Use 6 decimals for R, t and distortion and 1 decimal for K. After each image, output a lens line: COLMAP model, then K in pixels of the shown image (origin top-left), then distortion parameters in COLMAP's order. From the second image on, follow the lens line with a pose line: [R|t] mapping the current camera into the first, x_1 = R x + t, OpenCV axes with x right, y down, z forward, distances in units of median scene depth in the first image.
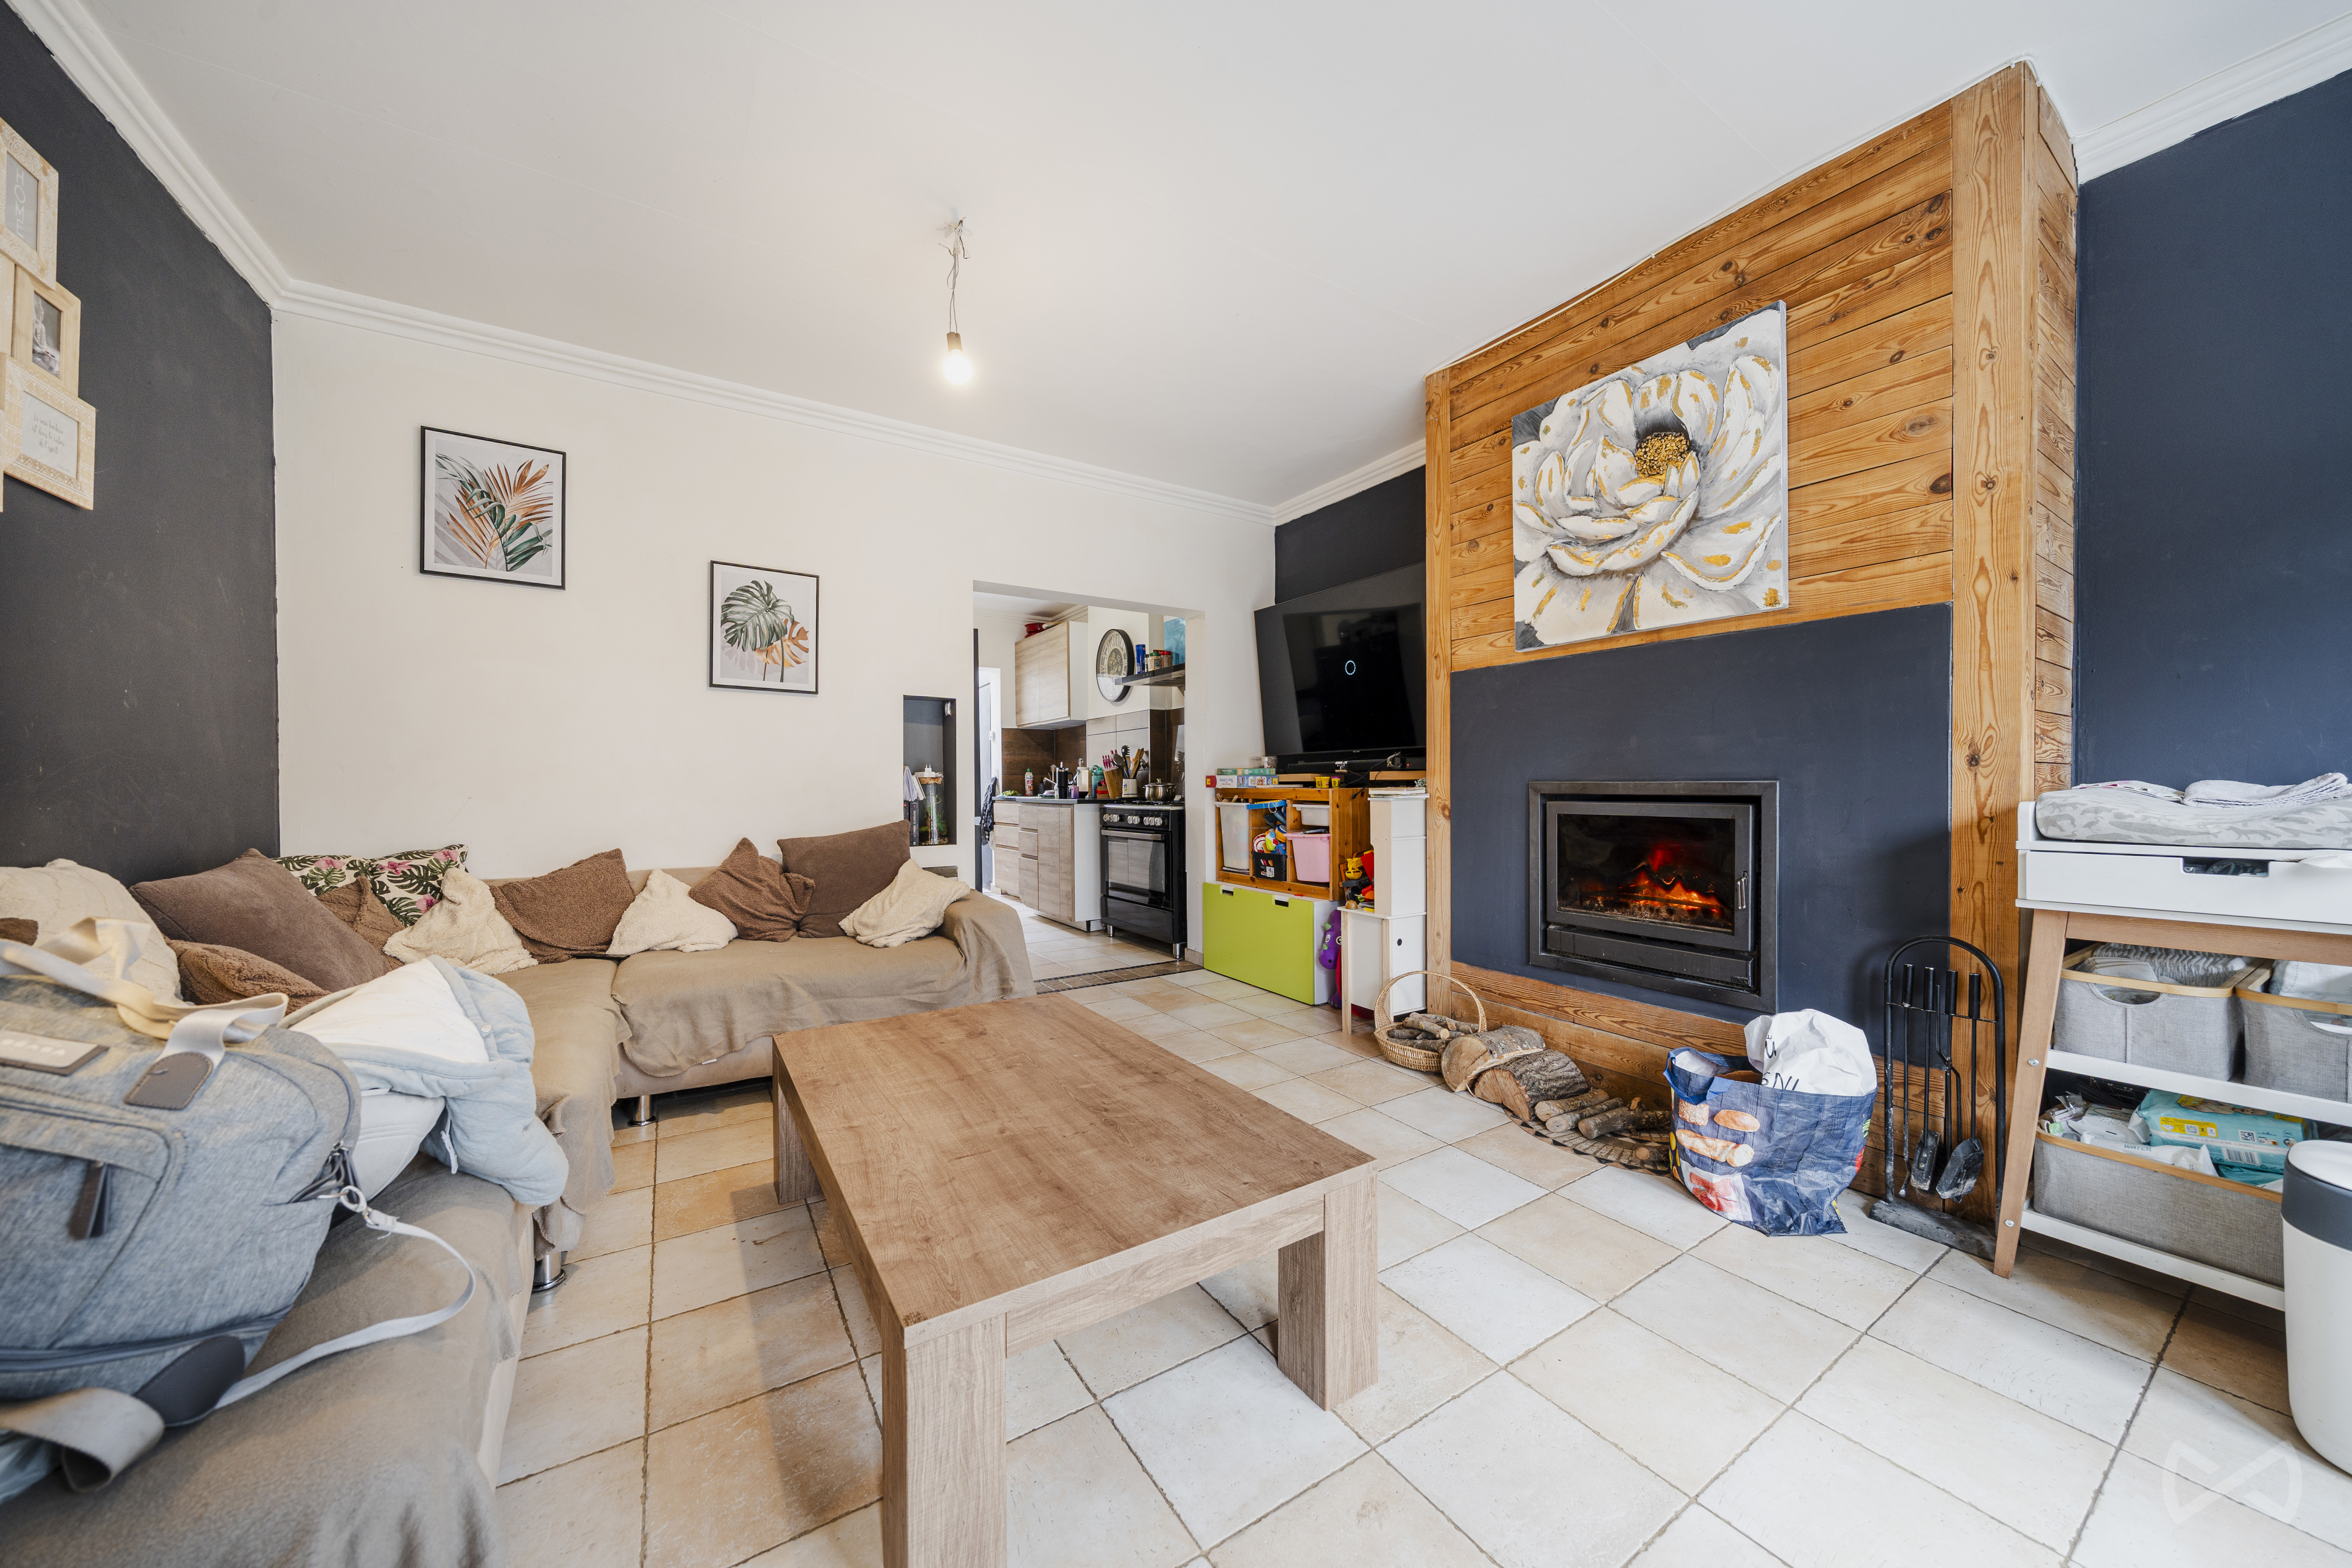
lens RADIAL K [[796.6, 0, 1177.4], [0, 796.6, 785.3], [0, 0, 1]] dist [-0.001447, -0.000012]
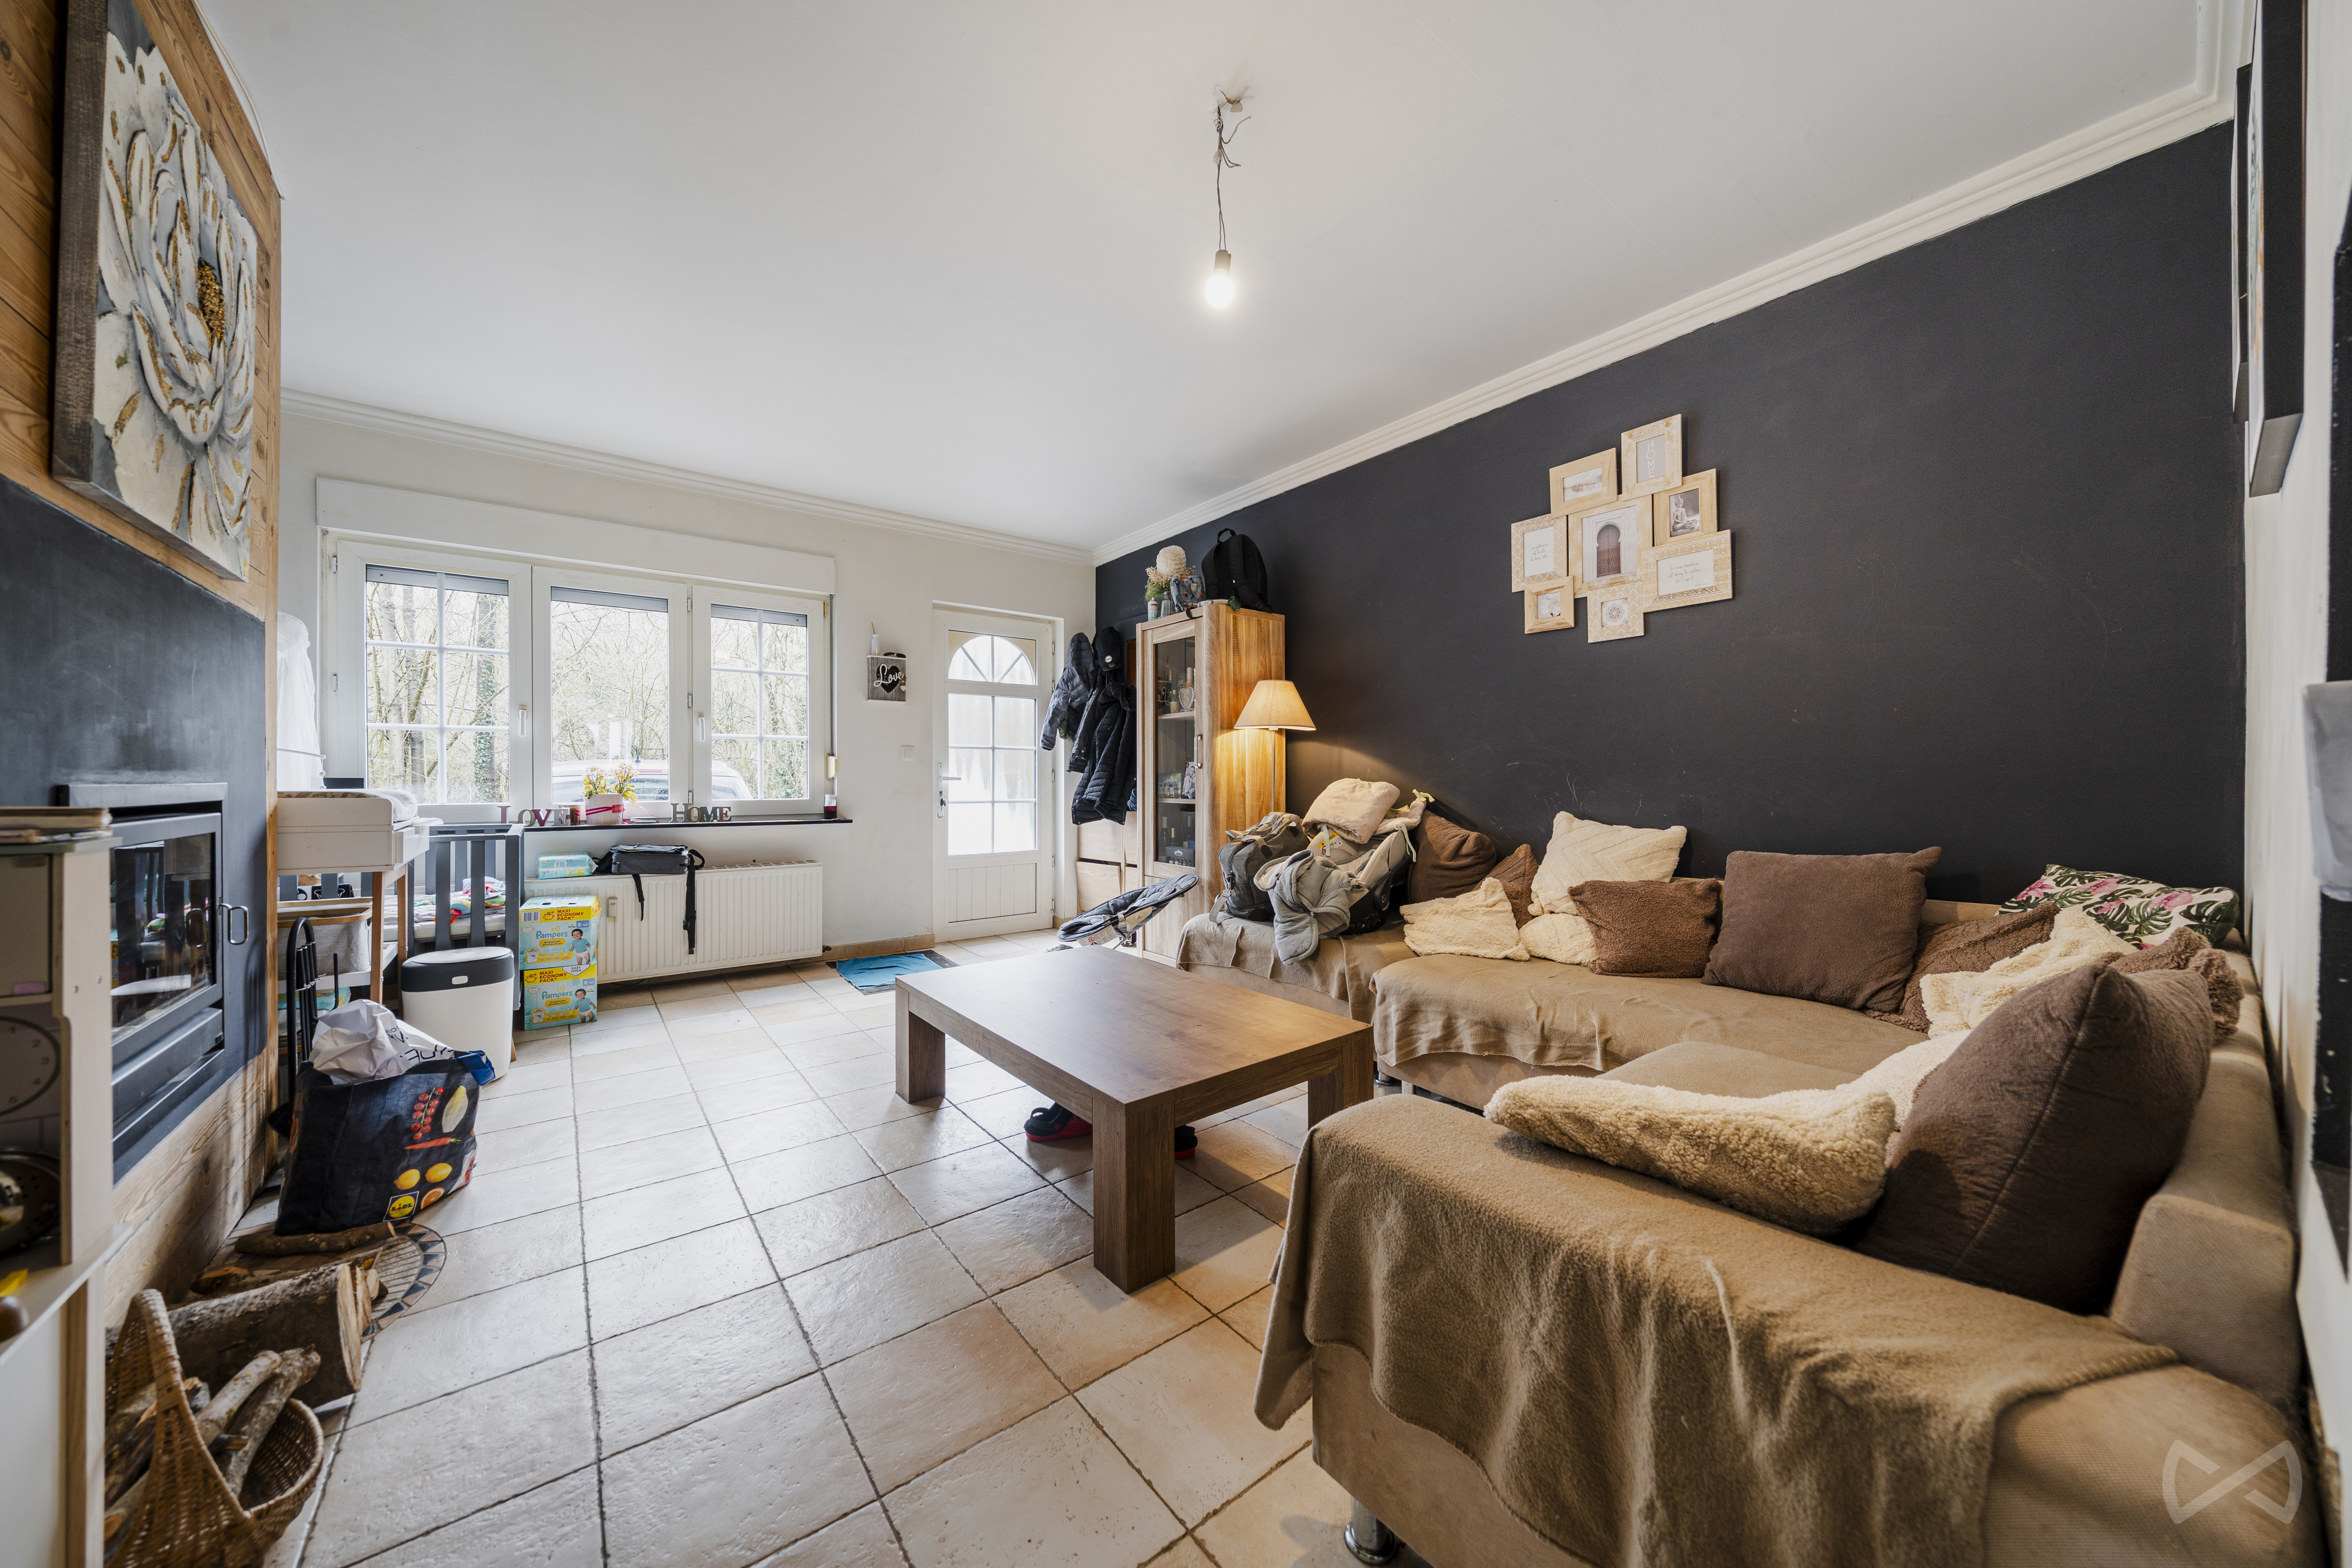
lens RADIAL K [[796.6, 0, 1180.8], [0, 796.6, 776.8], [0, 0, 1]] dist [-0.001447, -0.000012]
pose [[-0.995180, -0.000147, -0.098069, -0.158187], [0.000673, 0.999965, -0.008330, -0.000923], [0.098067, -0.008356, -0.995145, 1.959760]]
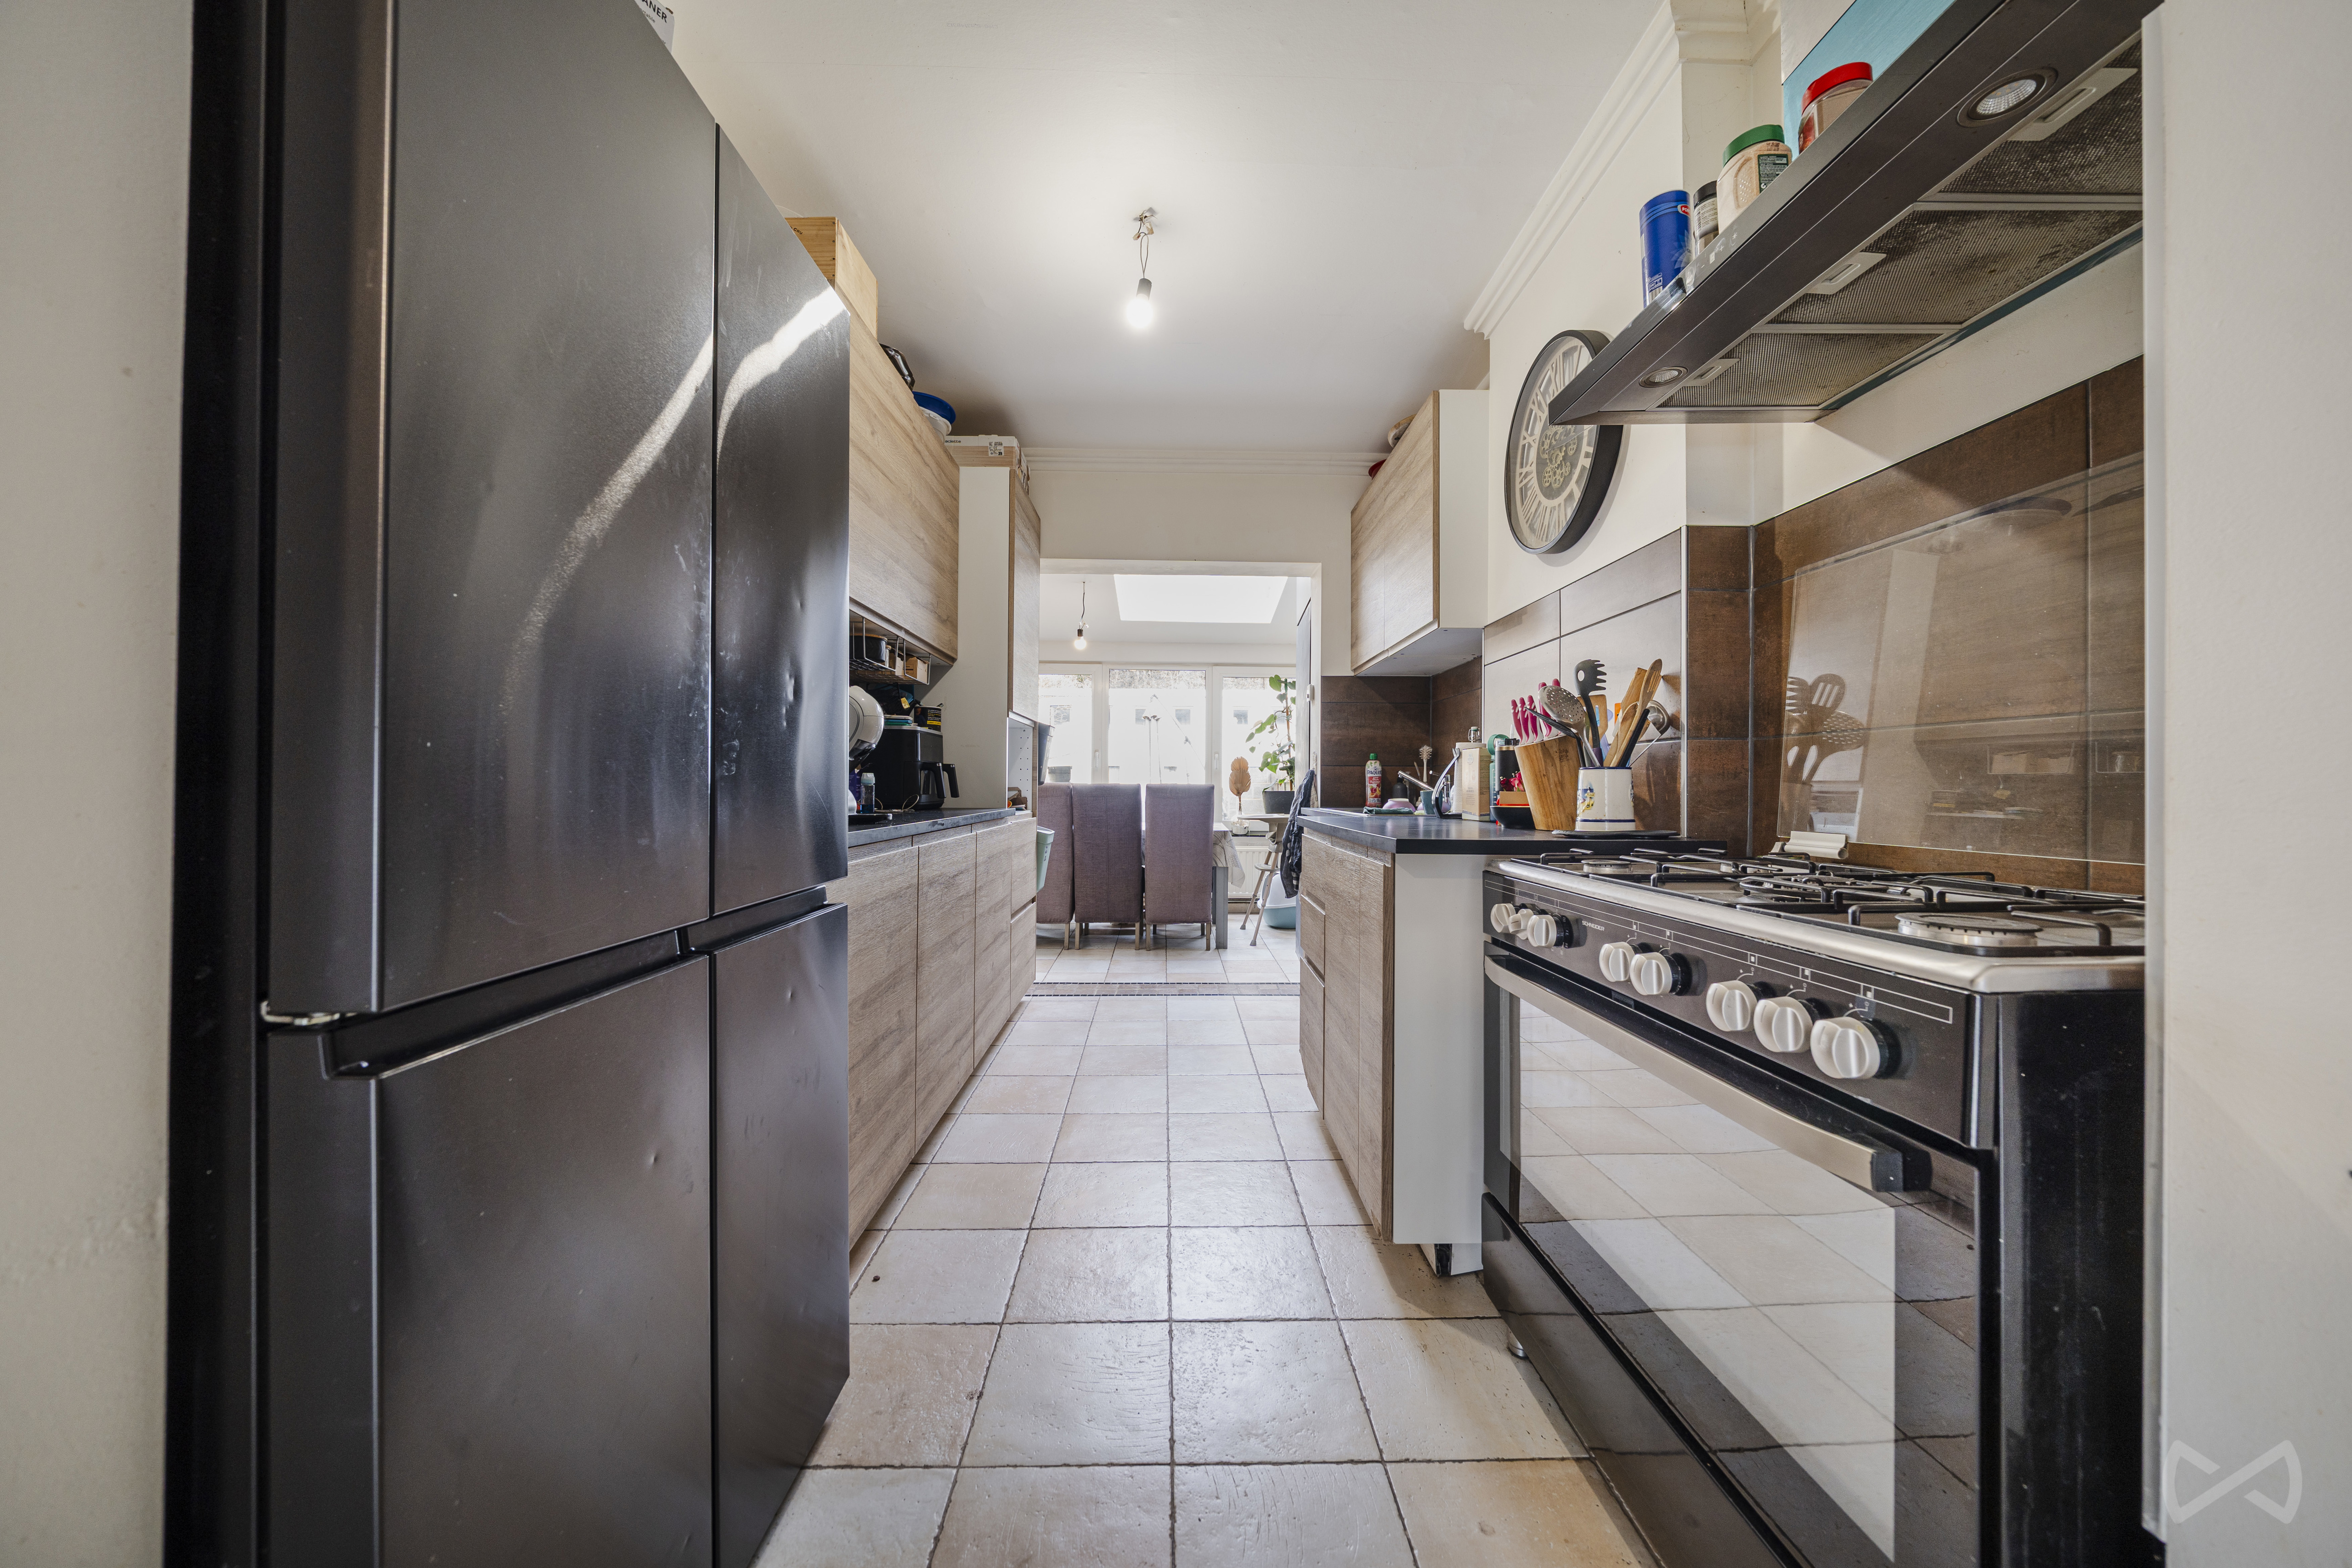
lens RADIAL K [[796.6, 0, 1172.8], [0, 796.6, 788.8], [0, 0, 1]] dist [-0.001447, -0.000012]
pose [[0.857496, 0.012463, -0.514340, -0.045010], [-0.009171, 0.999918, 0.008940, -0.002352], [0.514409, -0.002949, 0.857540, 0.657763]]
